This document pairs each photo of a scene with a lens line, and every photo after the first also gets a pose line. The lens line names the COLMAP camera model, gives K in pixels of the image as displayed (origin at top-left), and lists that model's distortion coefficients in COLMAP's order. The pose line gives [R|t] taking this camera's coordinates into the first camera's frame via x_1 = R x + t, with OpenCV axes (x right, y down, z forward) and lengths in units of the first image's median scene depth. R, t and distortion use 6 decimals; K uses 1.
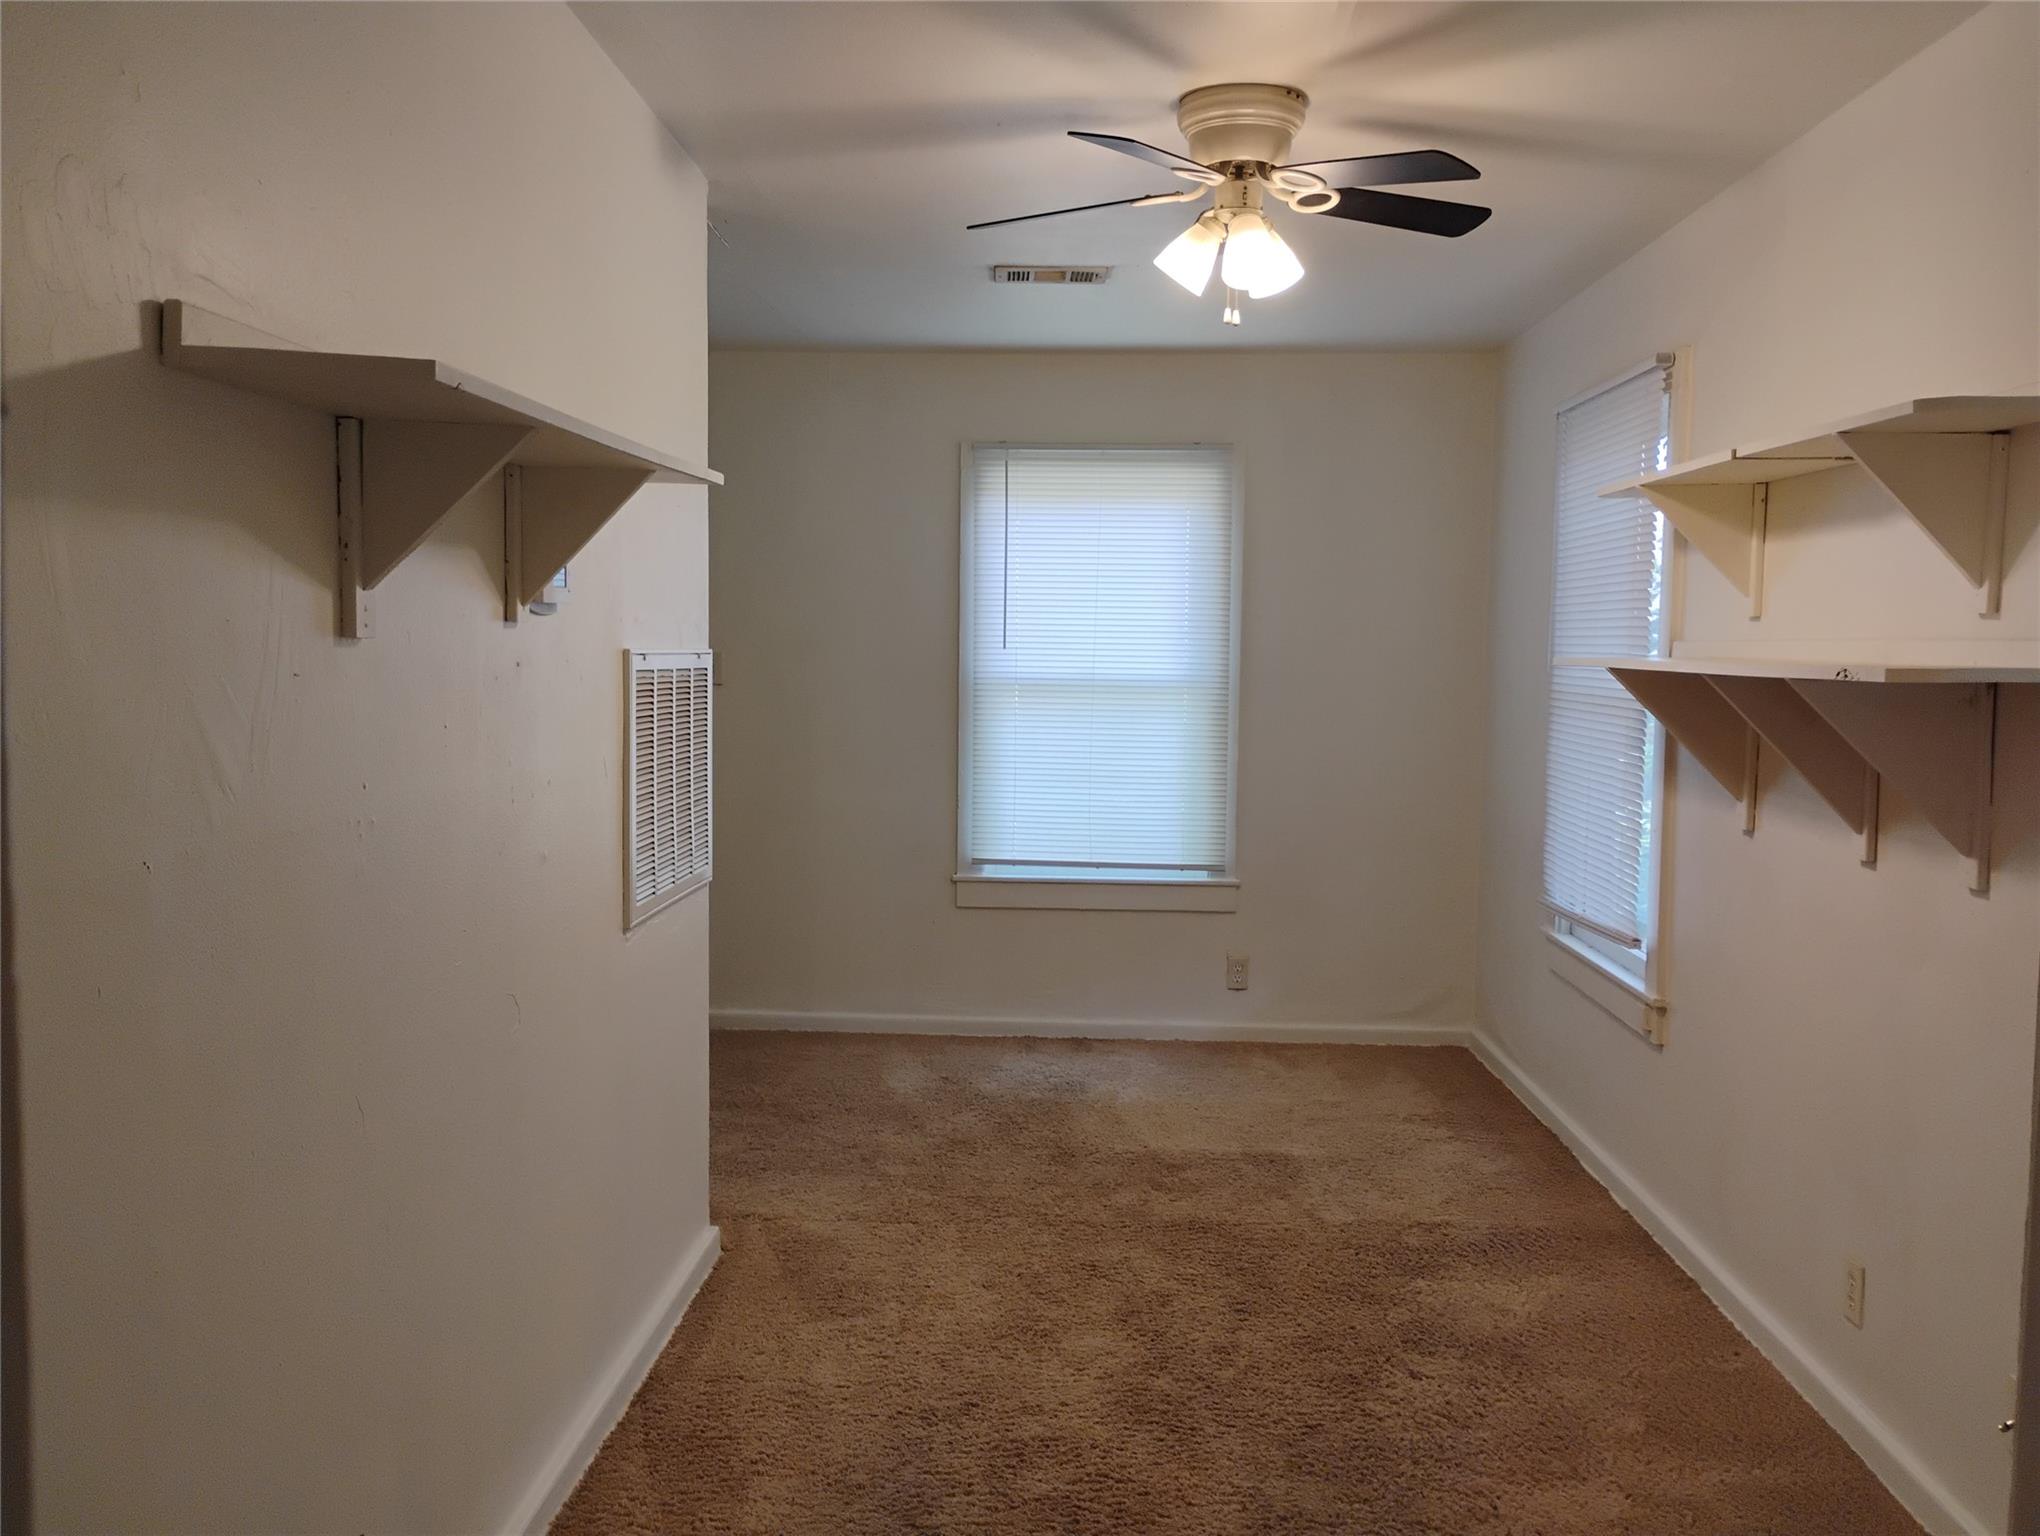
lens RADIAL K [[1643.9, 0, 1020.0], [0, 1643.9, 768.0], [0, 0, 1]] dist [0.043314, 0.000169]
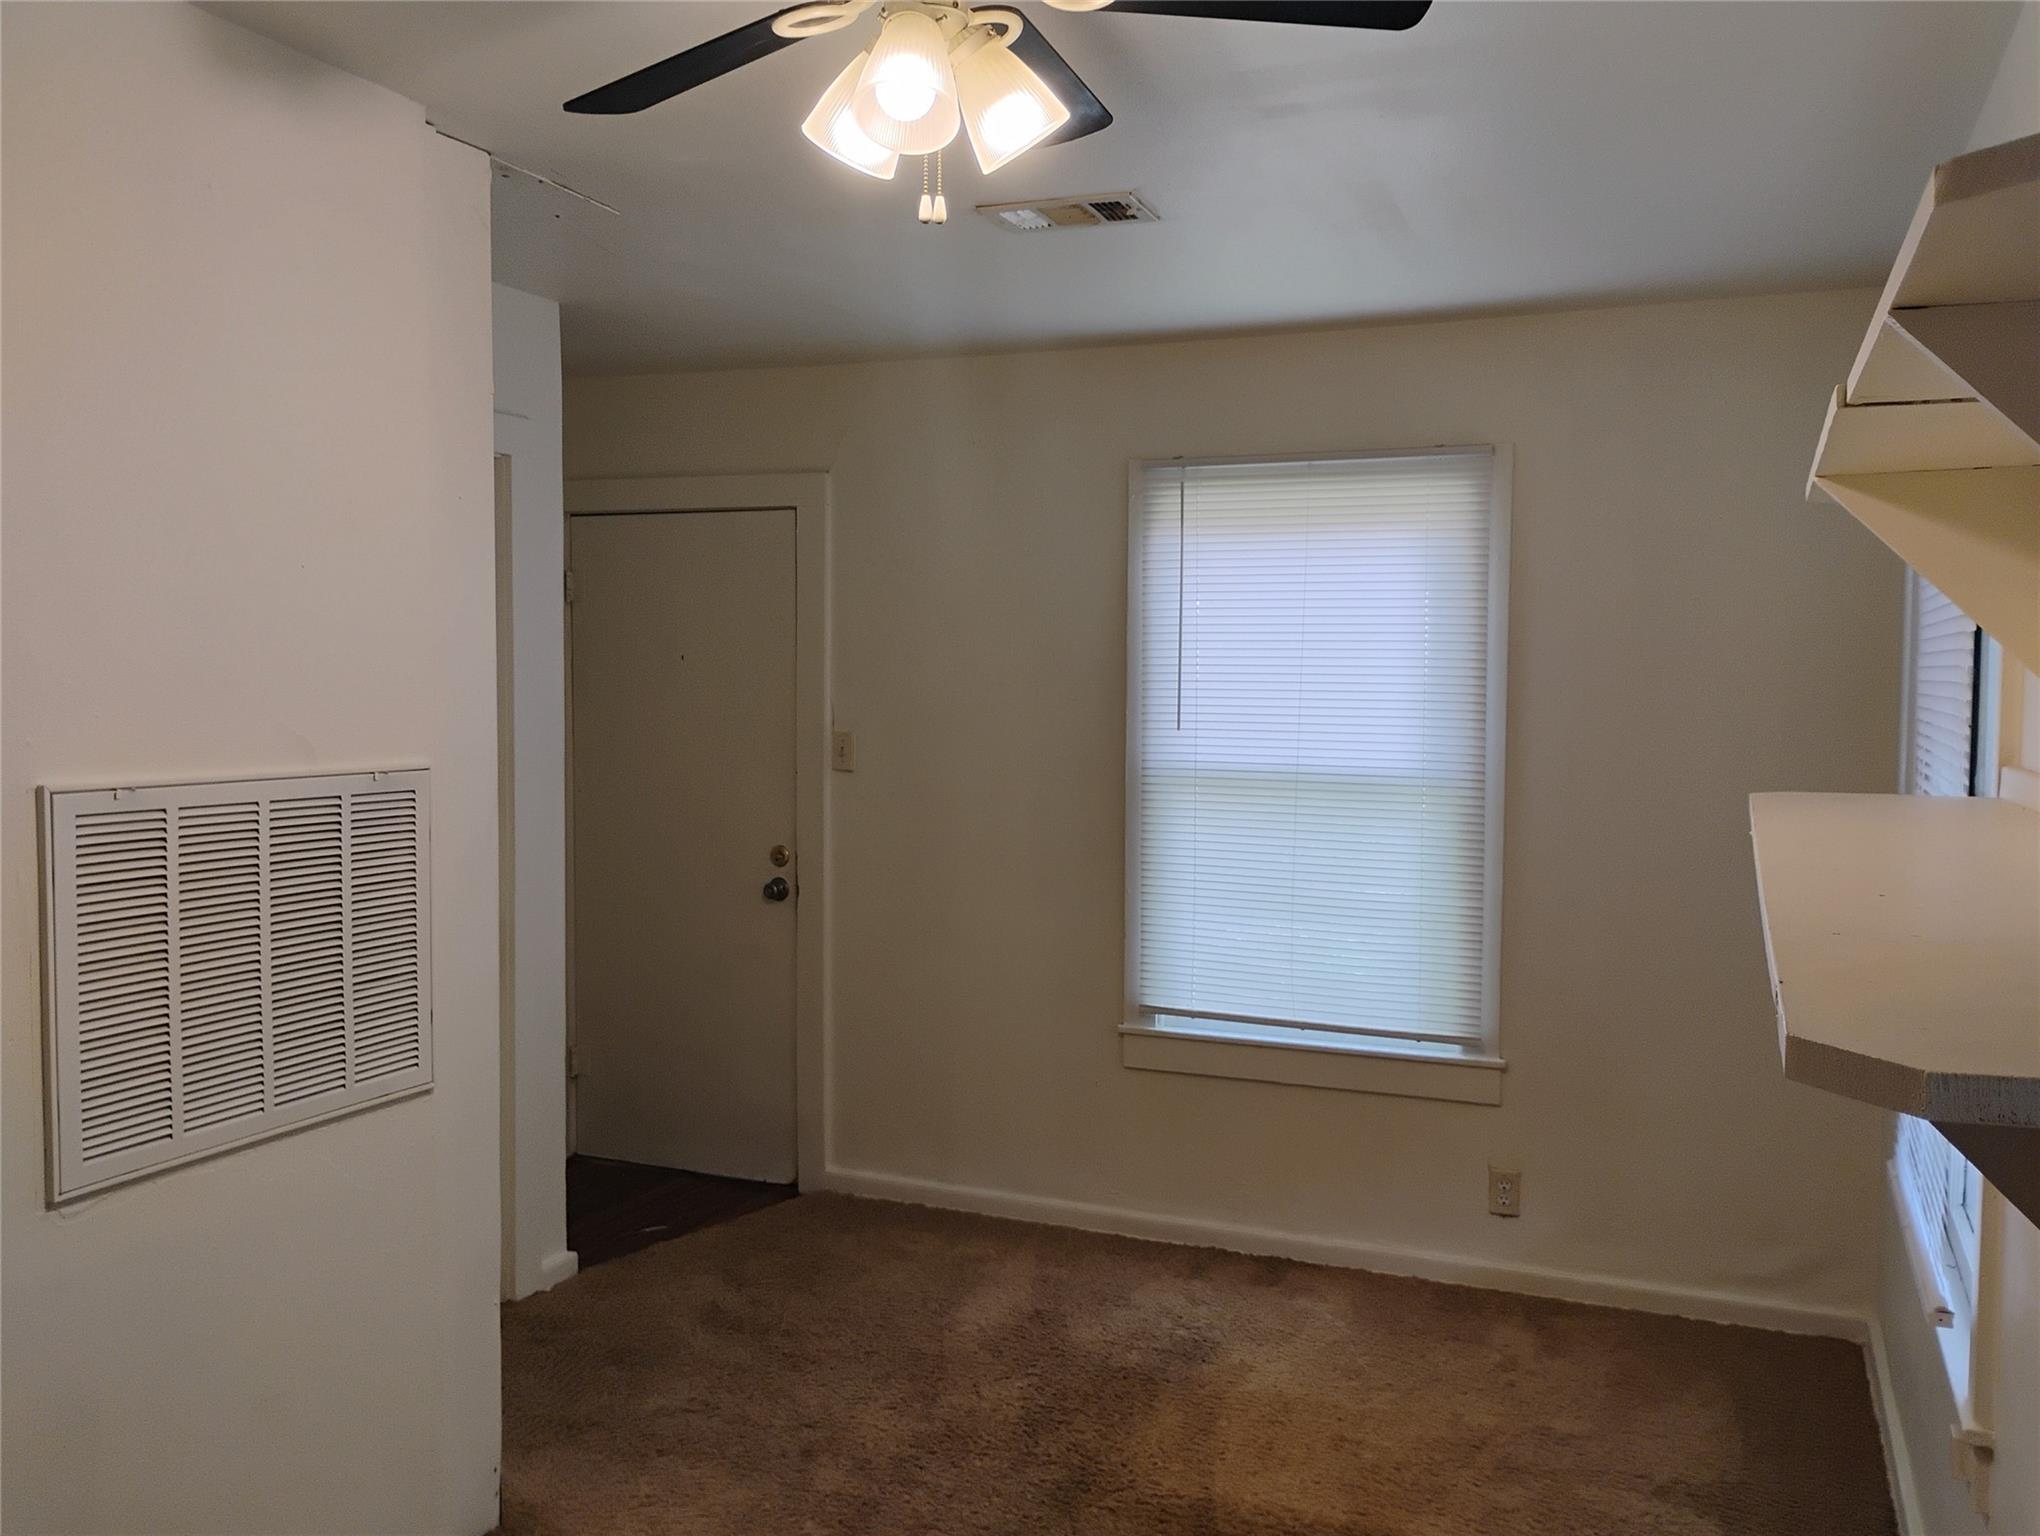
lens RADIAL K [[1682.3, 0, 1020.0], [0, 1682.3, 768.0], [0, 0, 1]] dist [0.010023, -0.003409]
pose [[0.937743, 0.014460, -0.347029, 0.190344], [-0.022652, 0.999552, -0.019559, -0.038897], [0.346591, 0.026202, 0.937650, 0.255033]]
